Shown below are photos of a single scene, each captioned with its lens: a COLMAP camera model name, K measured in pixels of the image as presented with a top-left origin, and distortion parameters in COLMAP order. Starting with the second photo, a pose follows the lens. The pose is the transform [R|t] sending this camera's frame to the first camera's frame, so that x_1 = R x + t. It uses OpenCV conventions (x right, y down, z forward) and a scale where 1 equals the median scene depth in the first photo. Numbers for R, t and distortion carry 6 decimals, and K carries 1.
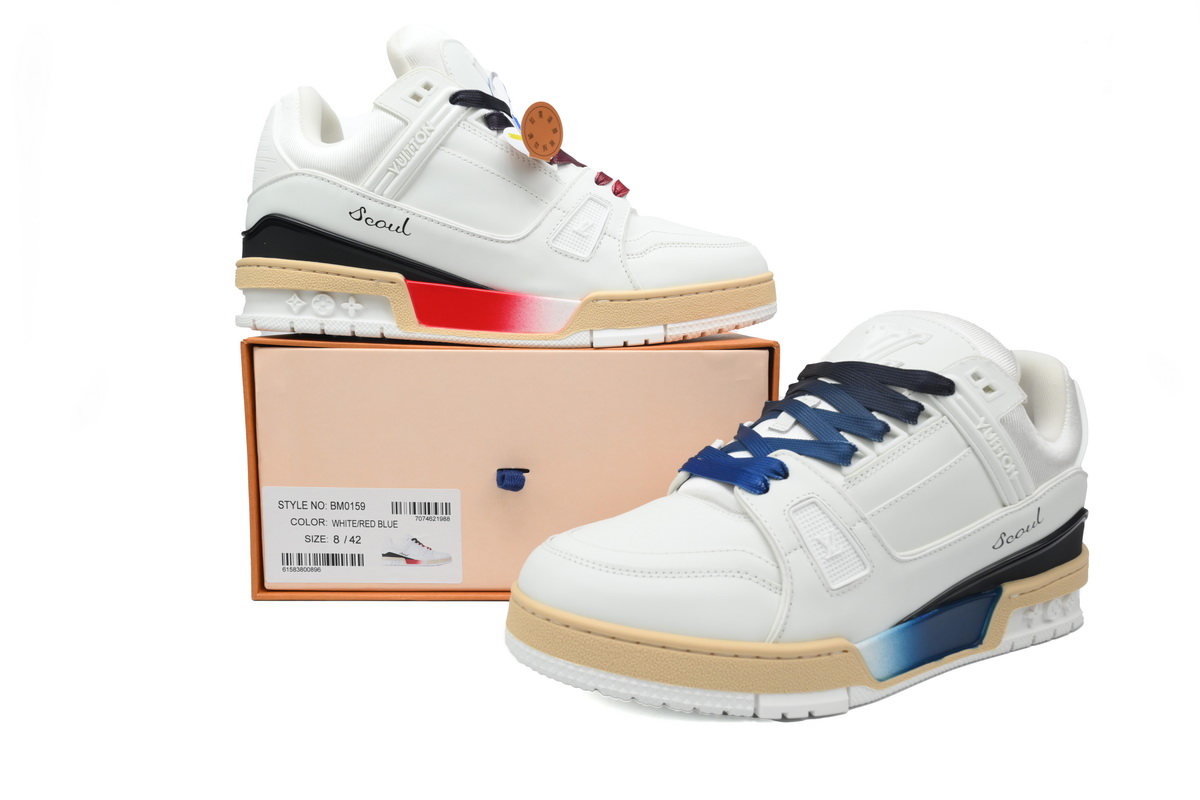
lens RADIAL K [[843.3, 0, 600.0], [0, 843.3, 400.0], [0, 0, 1]] dist [0.051874, 0.000169]
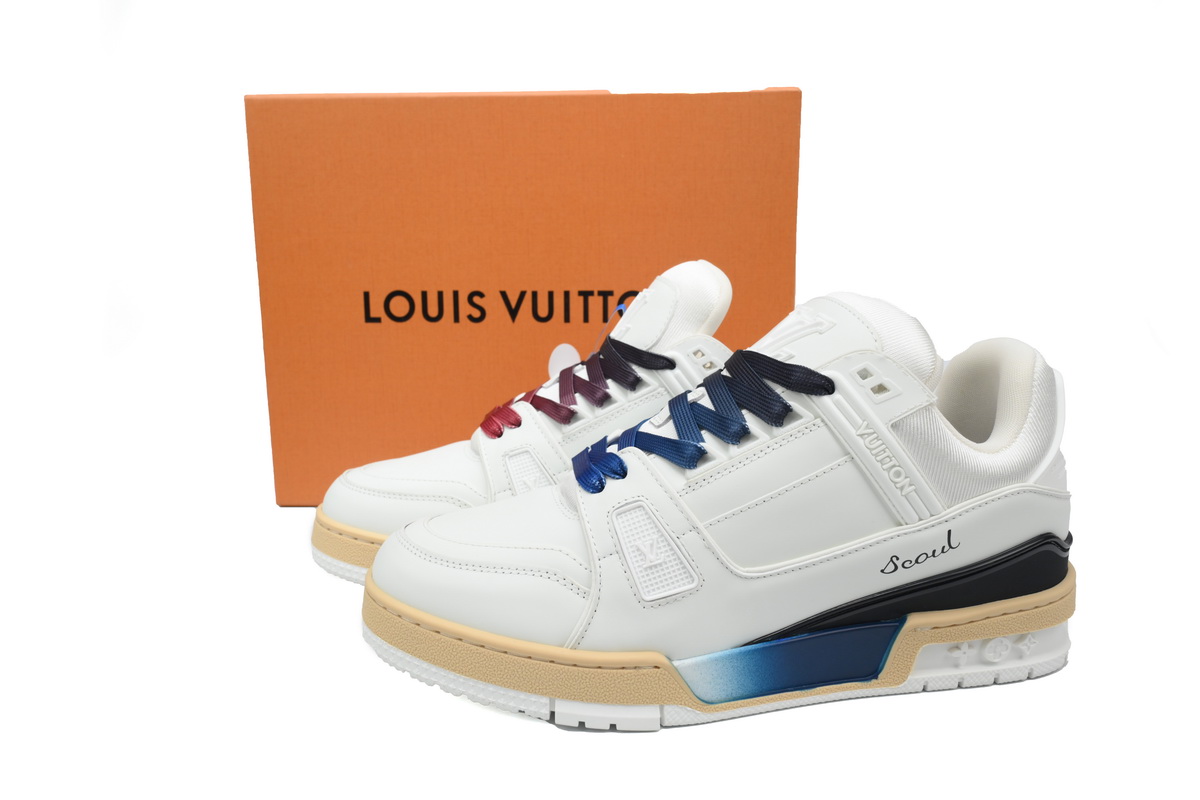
lens RADIAL K [[843.3, 0, 600.0], [0, 843.3, 400.0], [0, 0, 1]] dist [0.051874, 0.000169]
pose [[0.943280, 0.038903, -0.329710, 0.504391], [-0.019922, 0.997954, 0.060756, -0.050817], [0.331399, -0.050741, 0.942125, 0.111818]]
